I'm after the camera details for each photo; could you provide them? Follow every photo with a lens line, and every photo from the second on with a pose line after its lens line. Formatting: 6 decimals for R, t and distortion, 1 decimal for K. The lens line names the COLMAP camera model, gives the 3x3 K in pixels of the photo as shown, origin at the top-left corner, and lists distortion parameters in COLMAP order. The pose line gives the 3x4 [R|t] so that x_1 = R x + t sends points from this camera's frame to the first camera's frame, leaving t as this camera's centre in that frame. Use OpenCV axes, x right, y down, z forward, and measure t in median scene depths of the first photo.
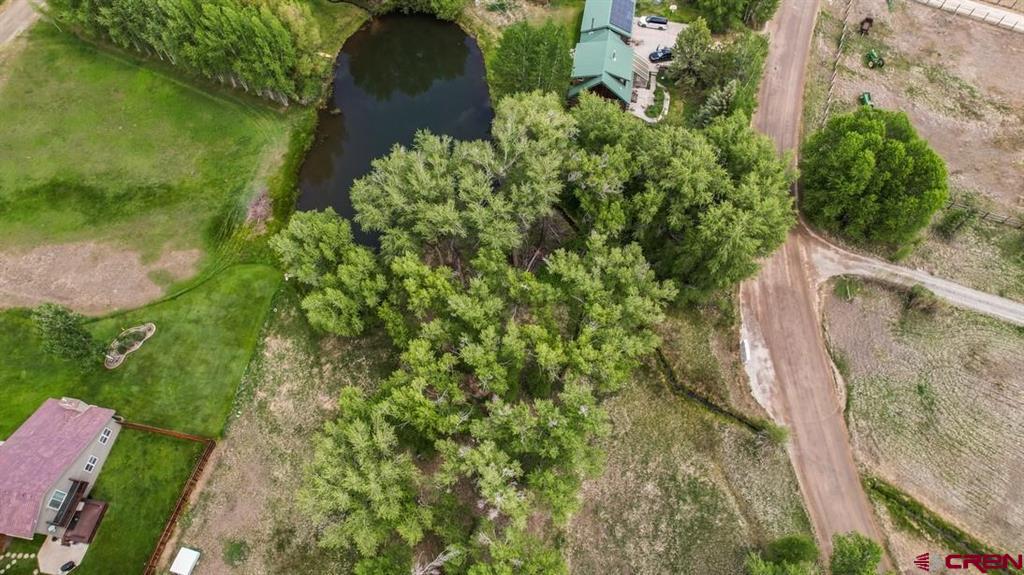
lens RADIAL K [[653.5, 0, 509.9], [0, 653.5, 287.5], [0, 0, 1]] dist [-0.073716, 0.068623]
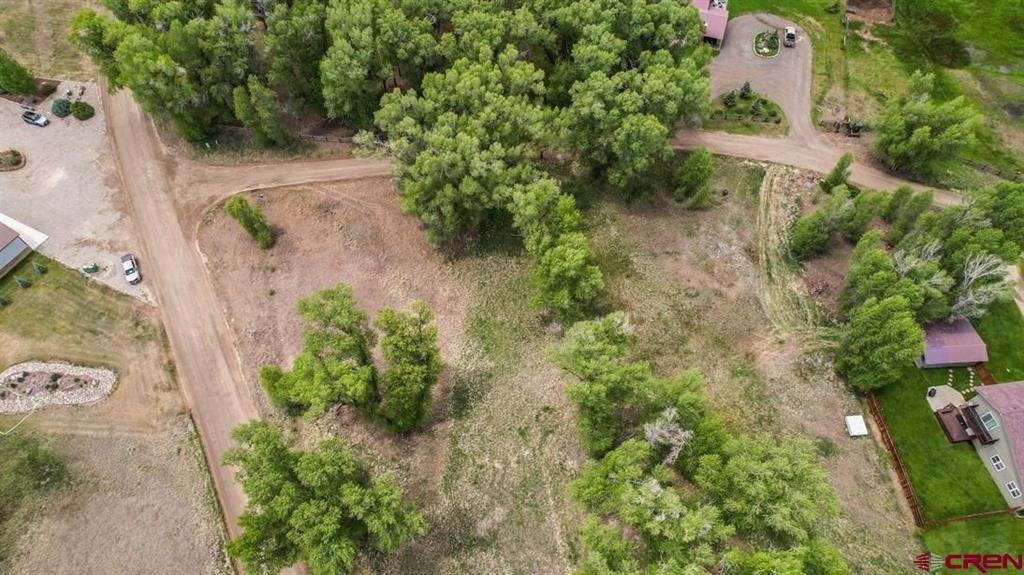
lens RADIAL K [[653.5, 0, 510.2], [0, 653.5, 286.4], [0, 0, 1]] dist [-0.073716, 0.068623]
pose [[-0.945863, 0.270184, -0.179843, 0.244902], [-0.282643, -0.413294, 0.865622, -0.312810], [0.159549, 0.869591, 0.467286, 0.104720]]
